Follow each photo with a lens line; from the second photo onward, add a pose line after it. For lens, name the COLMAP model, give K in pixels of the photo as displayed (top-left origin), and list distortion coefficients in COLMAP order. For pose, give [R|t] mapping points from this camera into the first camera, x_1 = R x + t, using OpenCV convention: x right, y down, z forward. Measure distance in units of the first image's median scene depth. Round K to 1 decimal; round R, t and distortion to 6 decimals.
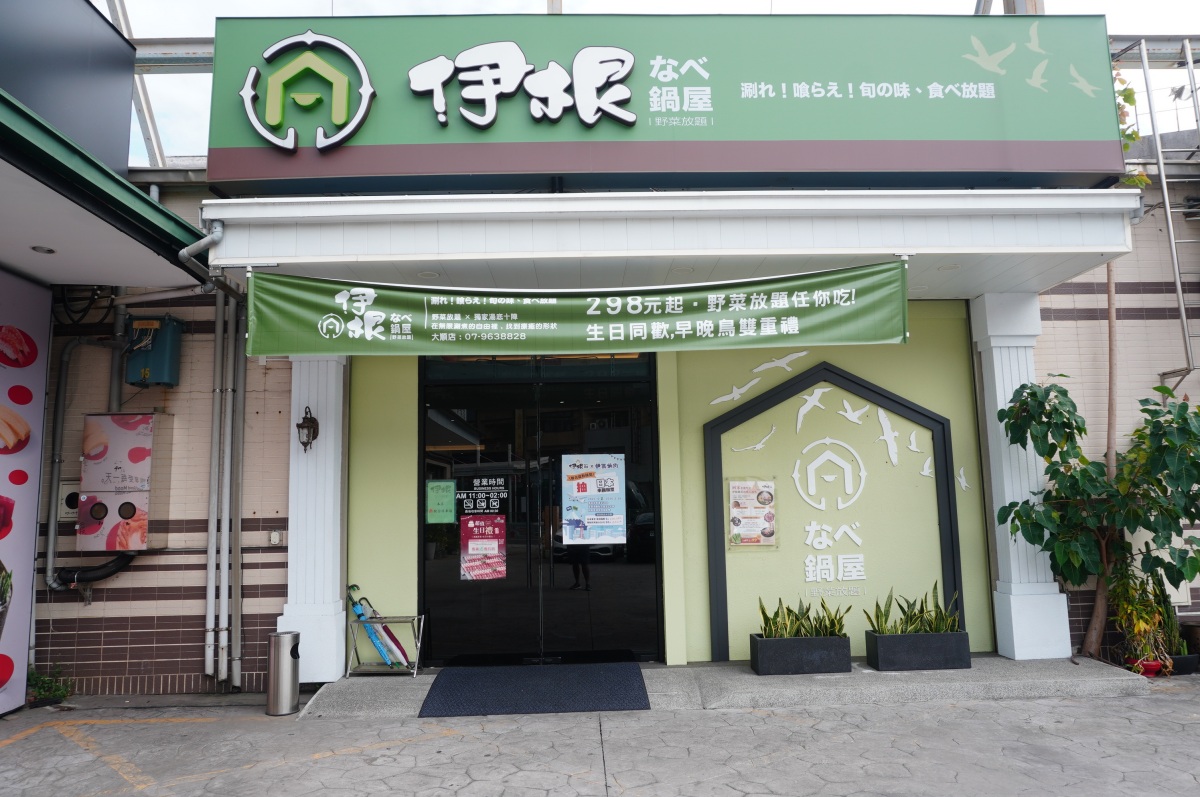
lens RADIAL K [[798.0, 0, 600.0], [0, 798.0, 398.5], [0, 0, 1]] dist [0.001509, 0.000744]
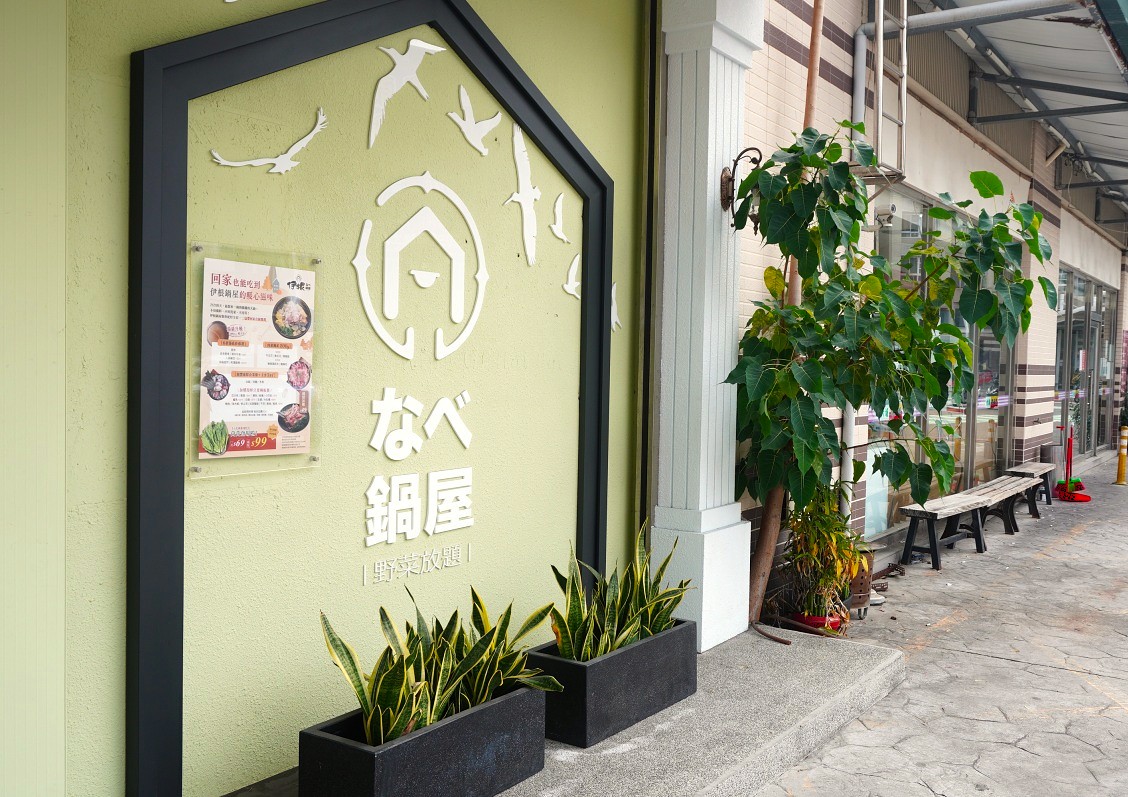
lens RADIAL K [[1036.0, 0, 564.0], [0, 1036.0, 398.5], [0, 0, 1]] dist [-0.039261, -0.002653]
pose [[0.589803, 0.006349, 0.807522, -0.079250], [-0.134955, 0.986681, 0.090812, 0.103276], [-0.796190, -0.162541, 0.582805, 0.648705]]
